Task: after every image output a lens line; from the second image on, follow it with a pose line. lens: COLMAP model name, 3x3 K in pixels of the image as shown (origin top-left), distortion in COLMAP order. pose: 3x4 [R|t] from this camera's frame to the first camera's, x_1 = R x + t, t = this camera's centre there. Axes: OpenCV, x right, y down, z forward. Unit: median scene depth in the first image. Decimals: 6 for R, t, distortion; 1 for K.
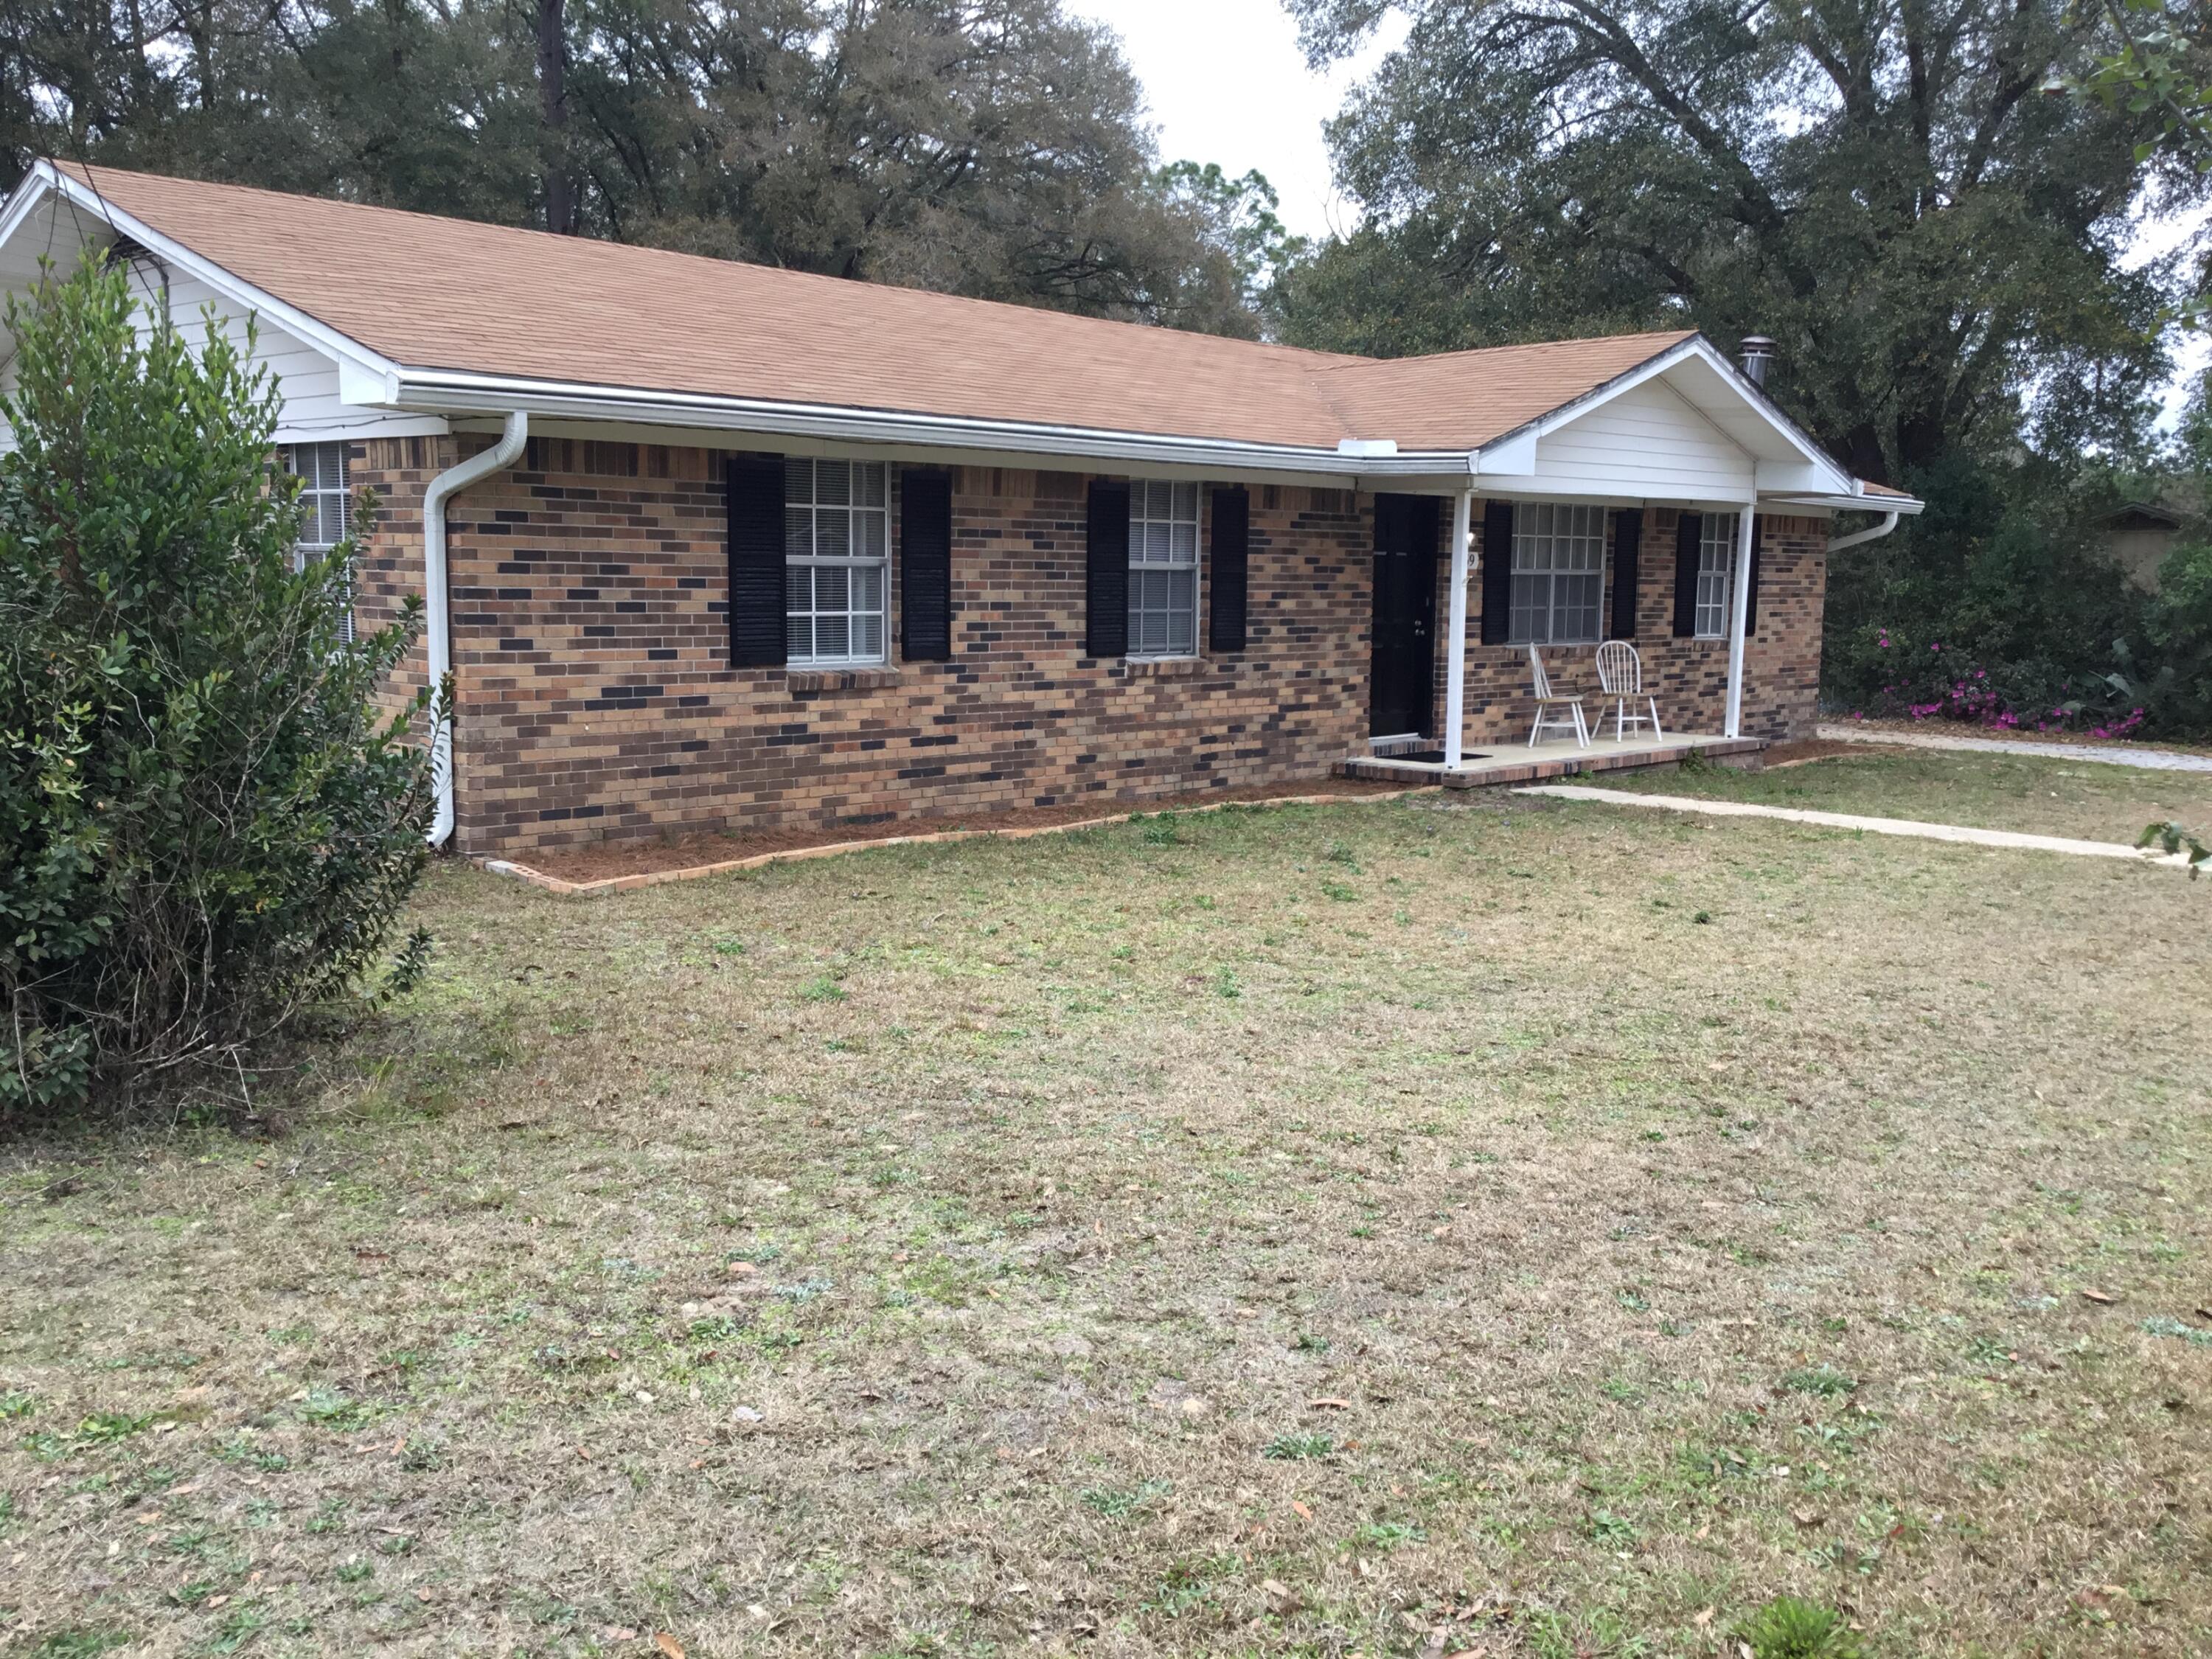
lens RADIAL K [[2038.3, 0, 1042.1], [0, 2038.3, 827.4], [0, 0, 1]] dist [0.051955, 0.008213]
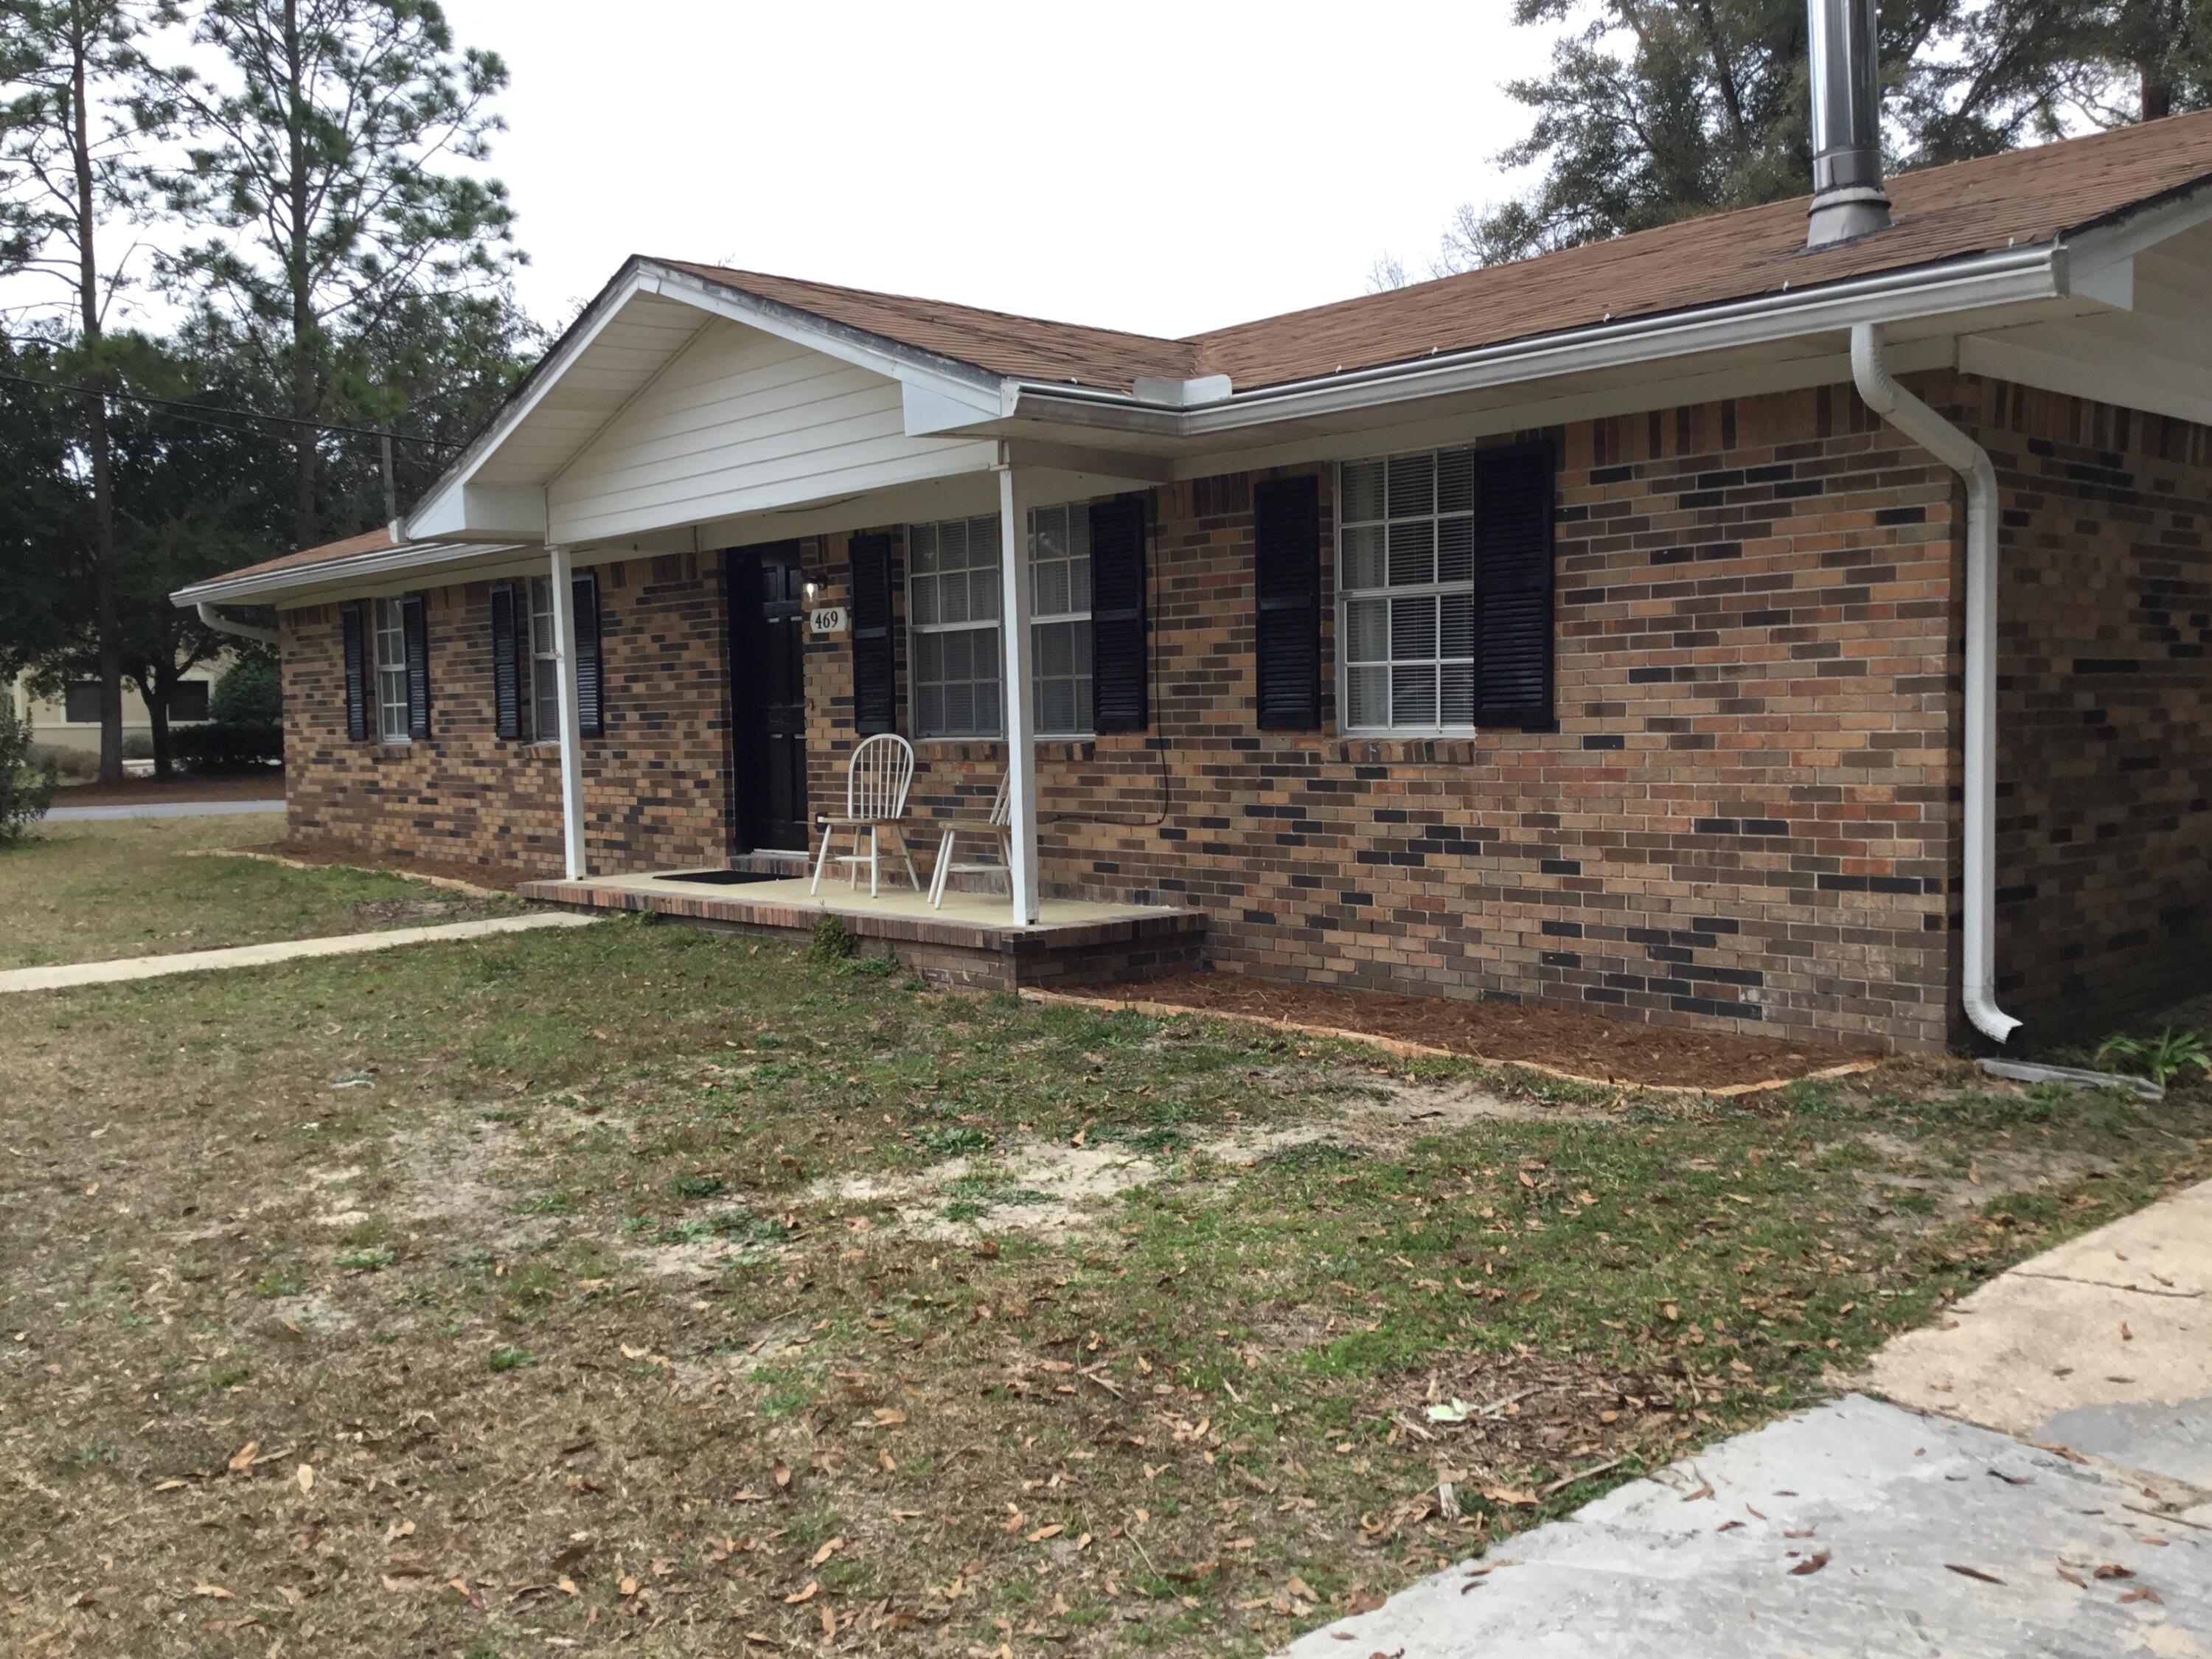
lens RADIAL K [[1996.2, 0, 1110.2], [0, 1996.2, 827.8], [0, 0, 1]] dist [0.114742, -0.226795]
pose [[-0.070881, 0.052986, -0.996076, 1.136806], [-0.096595, 0.993530, 0.059724, -0.136799], [0.992797, 0.100449, -0.065304, 1.439109]]
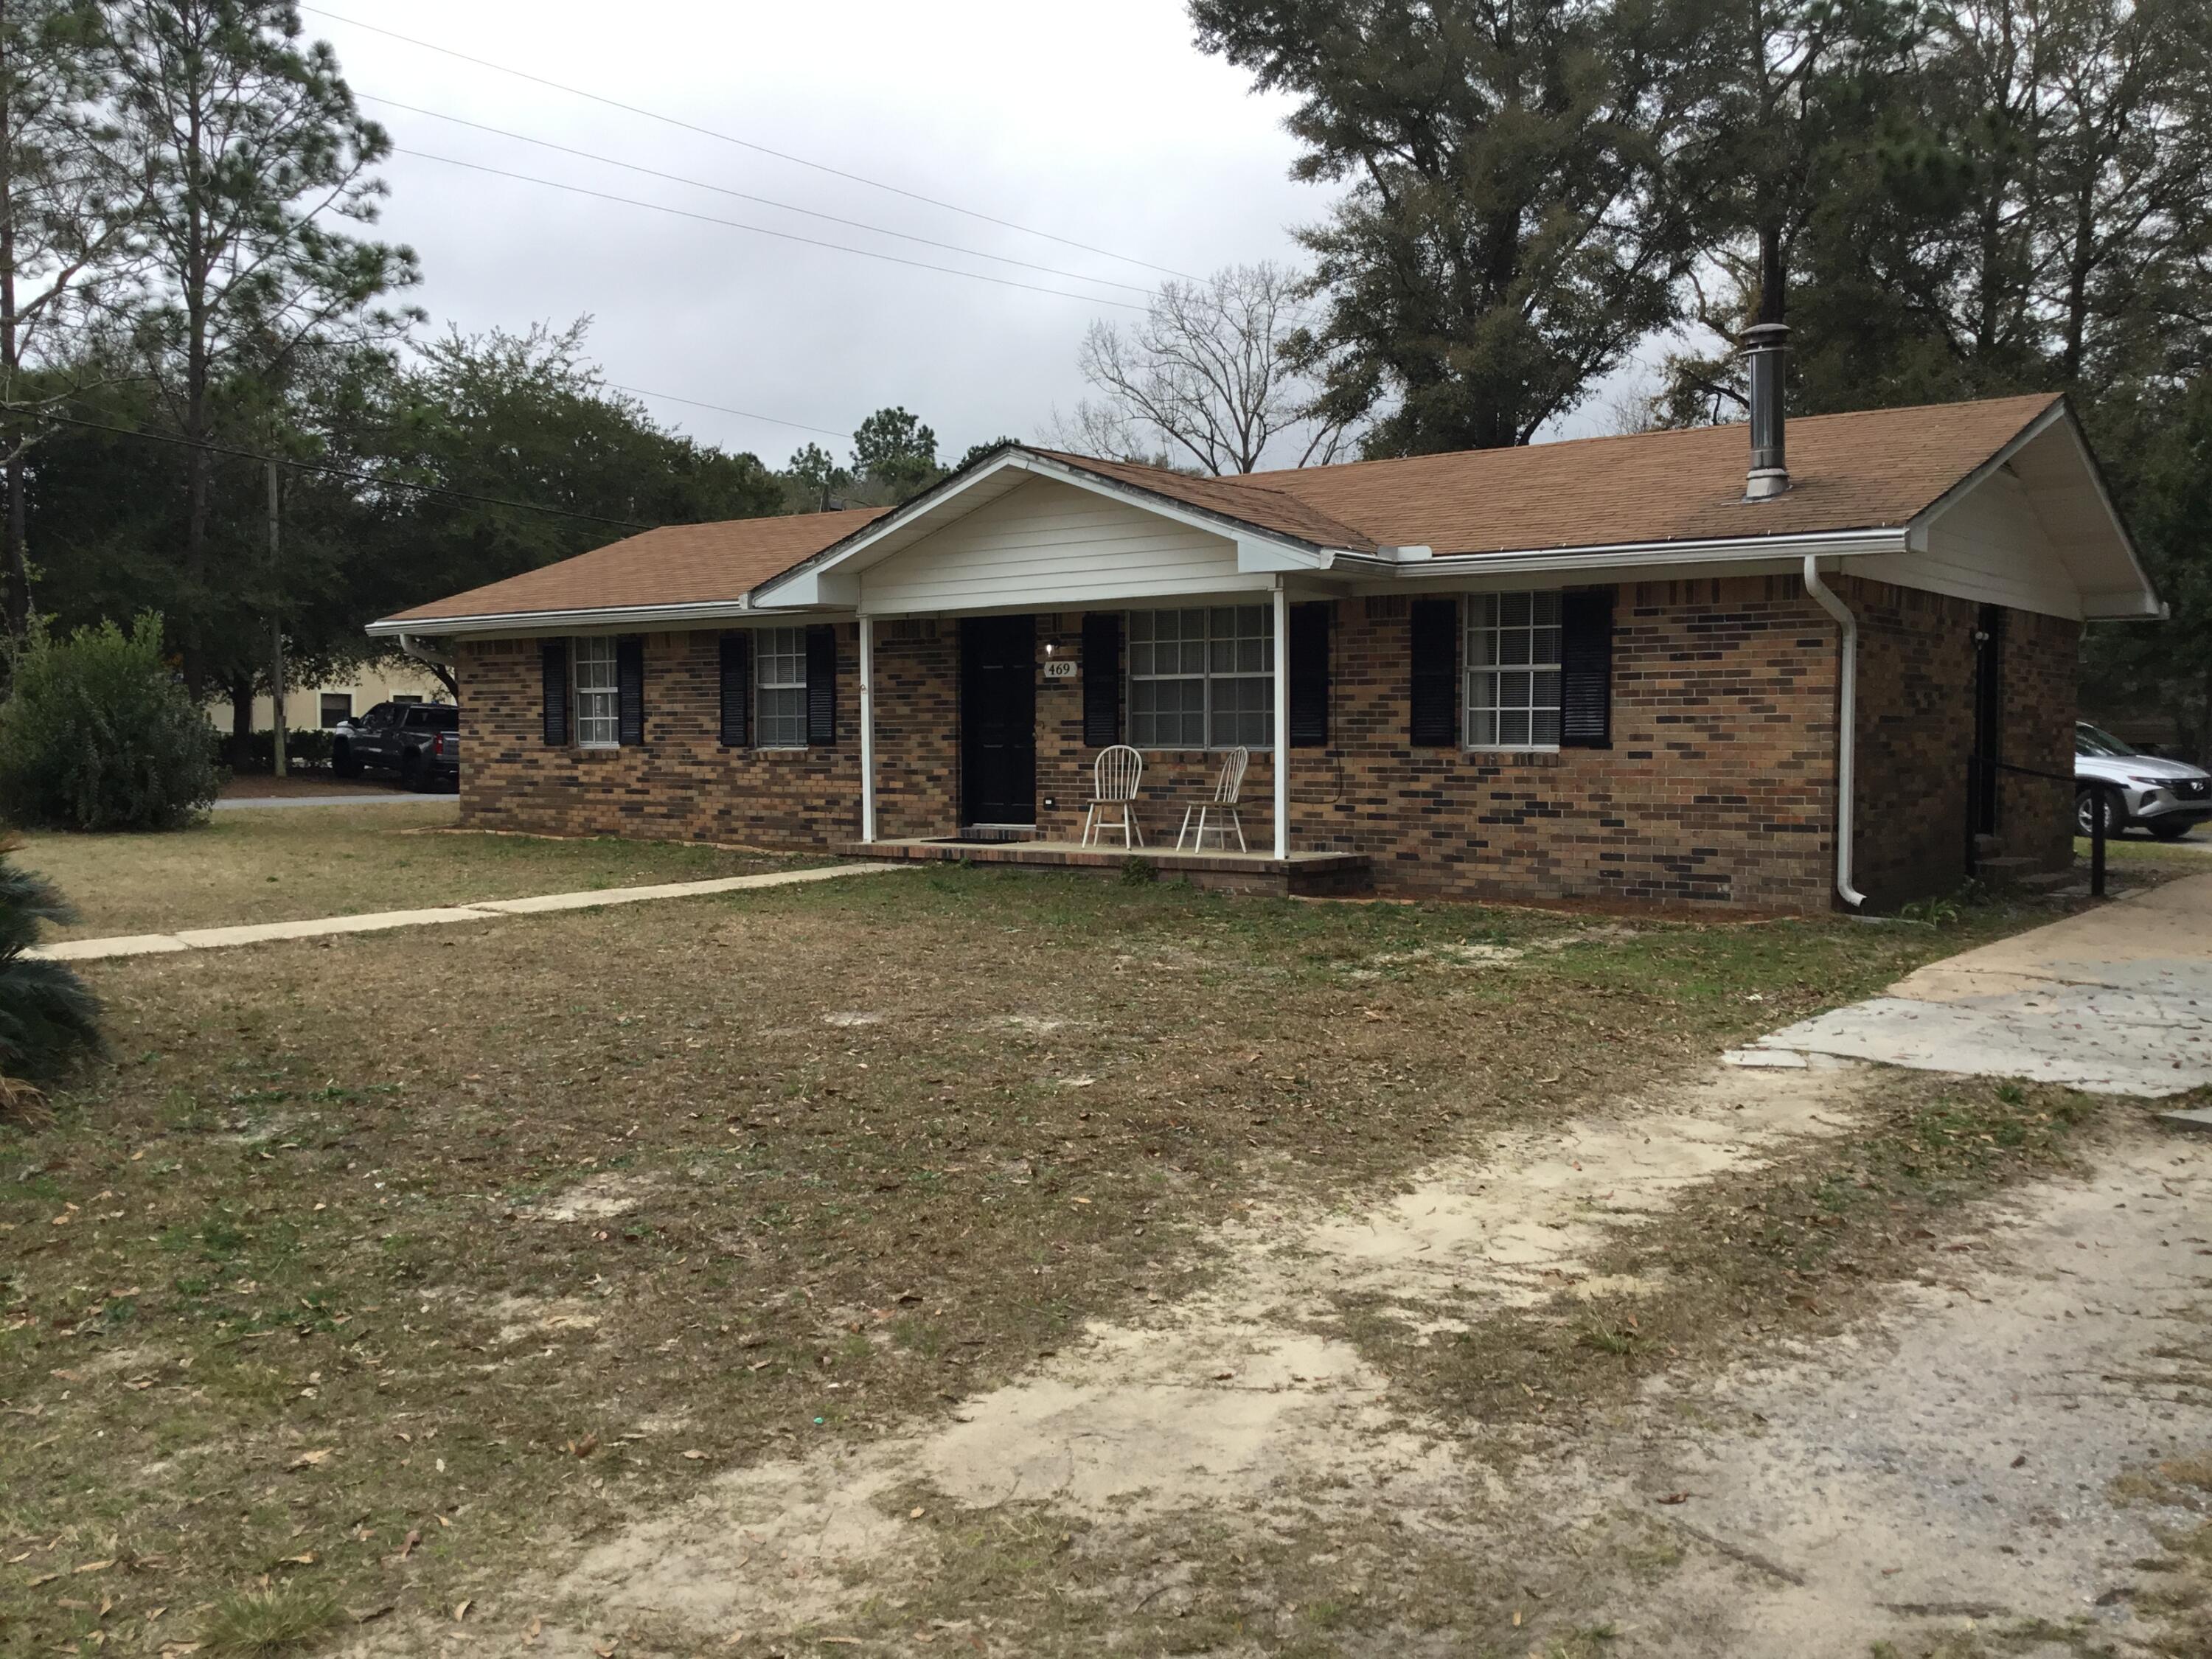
lens RADIAL K [[1987.3, 0, 1091.8], [0, 1987.3, 822.0], [0, 0, 1]] dist [0.059870, -0.013196]
pose [[0.108805, 0.039834, -0.993265, 1.582529], [-0.112165, 0.993308, 0.027549, -0.101036], [0.987715, 0.108412, 0.112545, 1.131029]]
